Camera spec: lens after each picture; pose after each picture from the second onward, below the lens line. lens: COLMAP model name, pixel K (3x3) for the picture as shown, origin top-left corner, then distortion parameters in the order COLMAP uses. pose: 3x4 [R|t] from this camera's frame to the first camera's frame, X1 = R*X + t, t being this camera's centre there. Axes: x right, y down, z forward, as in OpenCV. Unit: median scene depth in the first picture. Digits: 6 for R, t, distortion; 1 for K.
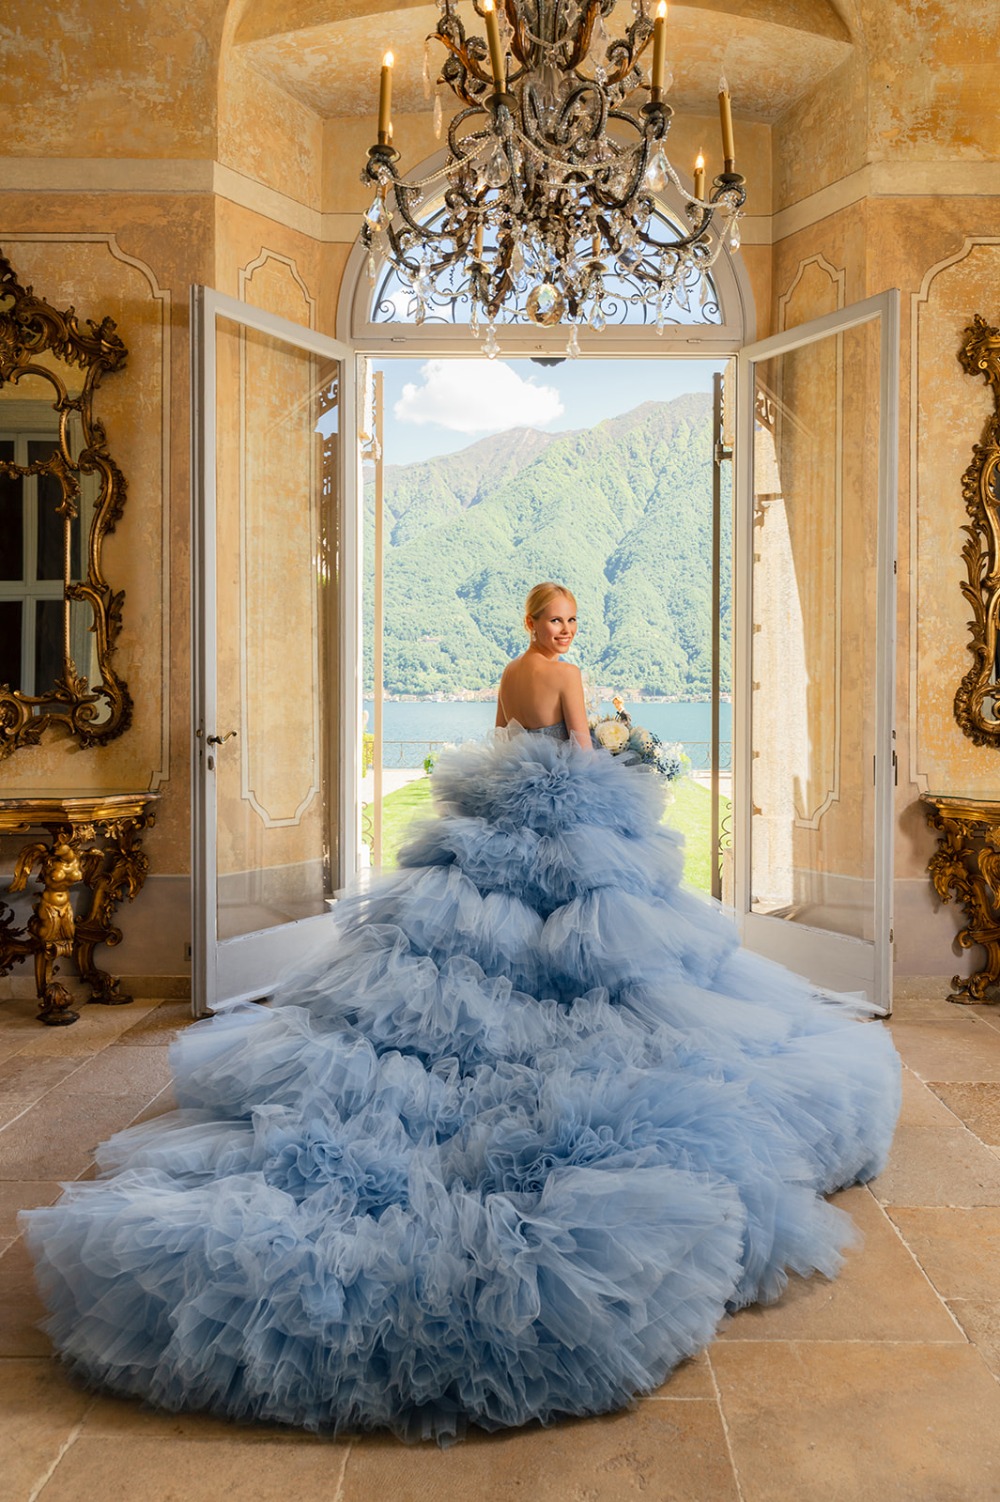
lens RADIAL K [[1898.0, 0, 540.8], [0, 1898.0, 751.5], [0, 0, 1]] dist [0.003469, 0.010310]
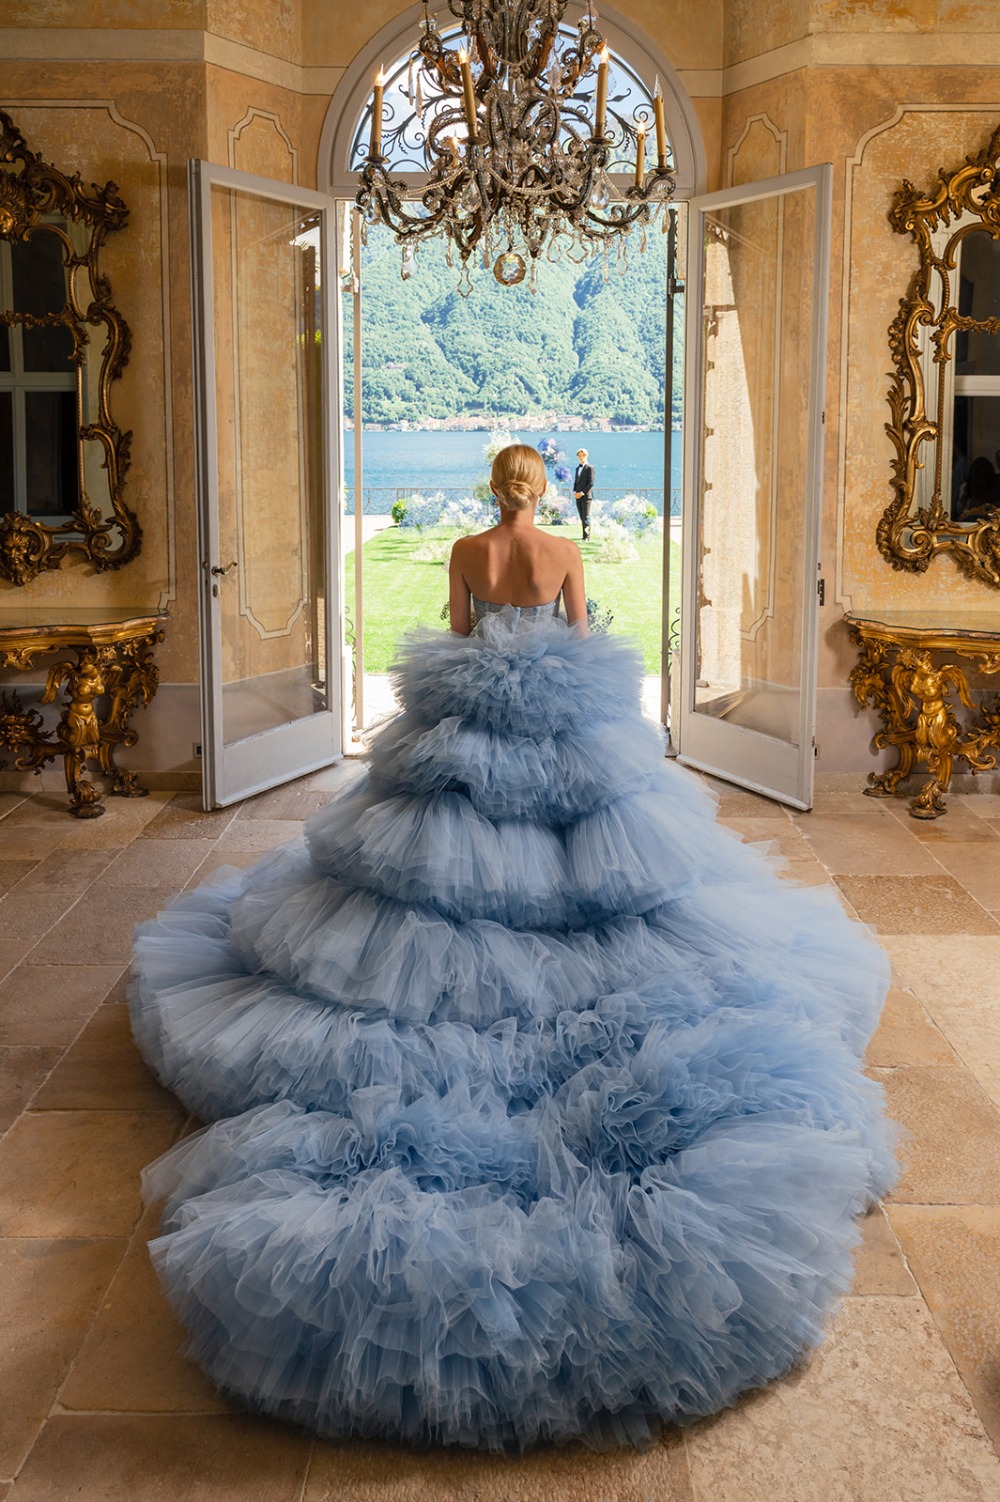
lens RADIAL K [[2103.8, 0, 500.0], [0, 2103.8, 751.0], [0, 0, 1]] dist [-0.003212, 0.040651]
pose [[0.999990, -0.000309, -0.004402, 0.001332], [0.001016, 0.986848, 0.161645, -0.098546], [0.004294, -0.161648, 0.986839, -0.243175]]
